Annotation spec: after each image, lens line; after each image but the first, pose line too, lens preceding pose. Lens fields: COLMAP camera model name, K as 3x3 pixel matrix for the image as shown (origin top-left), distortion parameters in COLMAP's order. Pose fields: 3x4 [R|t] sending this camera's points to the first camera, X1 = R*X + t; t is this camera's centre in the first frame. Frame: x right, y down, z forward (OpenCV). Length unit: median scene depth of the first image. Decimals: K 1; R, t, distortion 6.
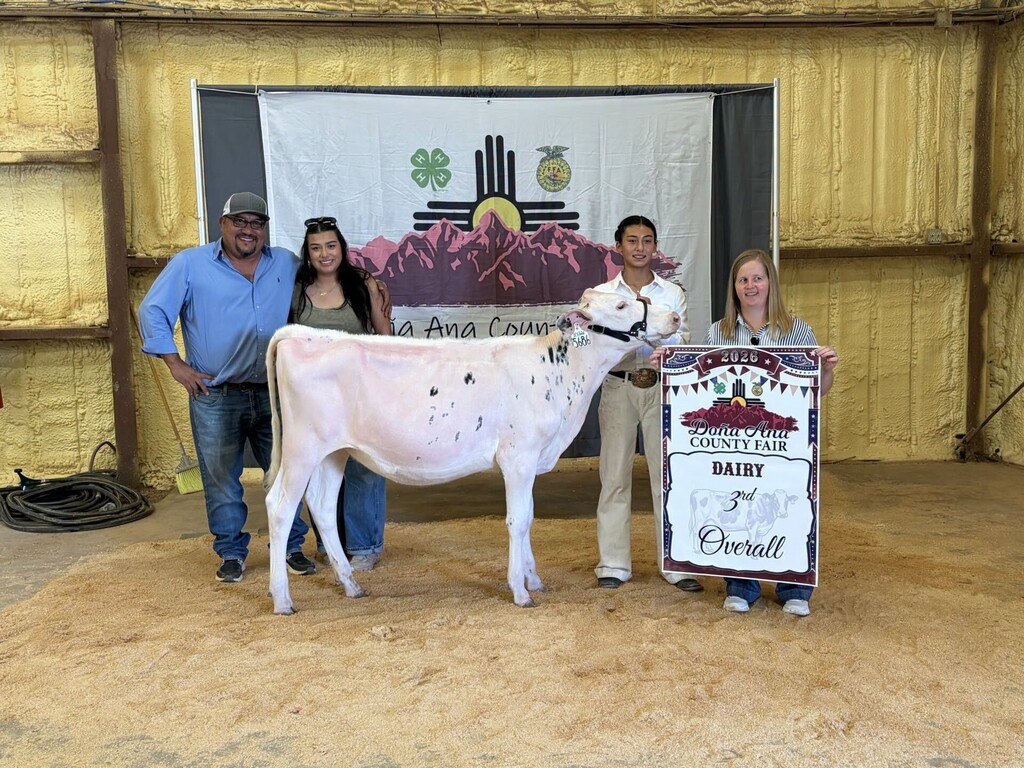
lens RADIAL K [[1240.1, 0, 508.5], [0, 1240.1, 390.5], [0, 0, 1]] dist [0.051056, 0.000000]
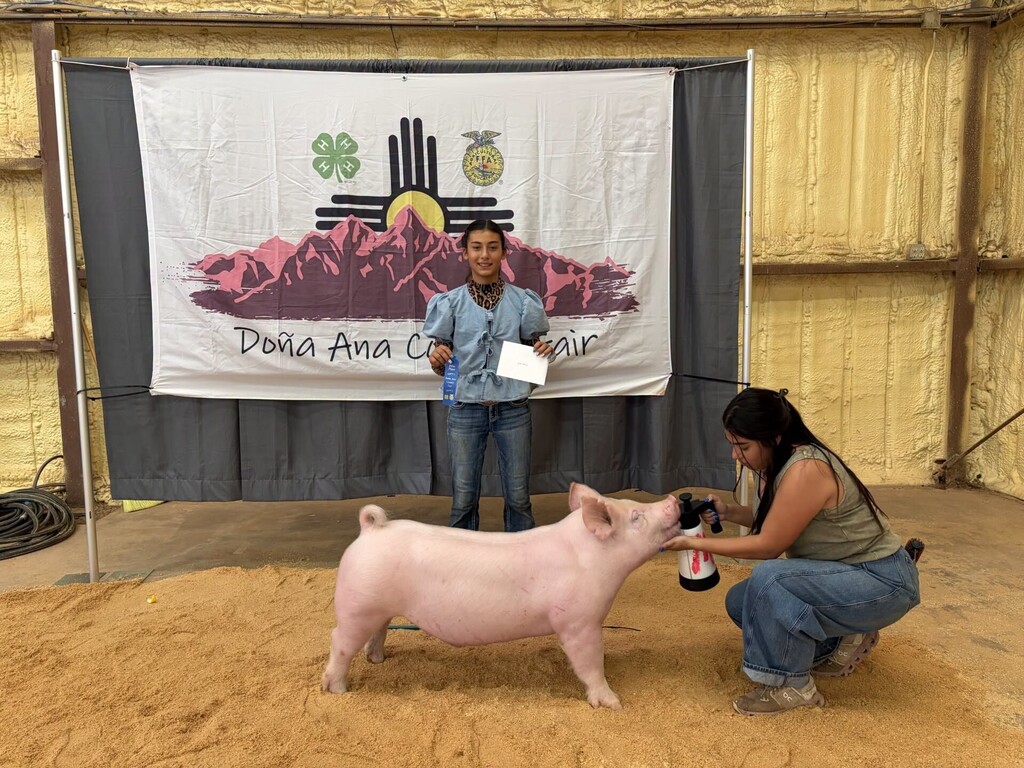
lens RADIAL K [[800.1, 0, 516.5], [0, 800.1, 382.9], [0, 0, 1]] dist [0.037231, -0.016171]
pose [[0.997878, 0.012126, -0.063967, 0.081959], [-0.011914, 0.999922, 0.003684, -0.023732], [0.064007, -0.002915, 0.997945, 0.387829]]
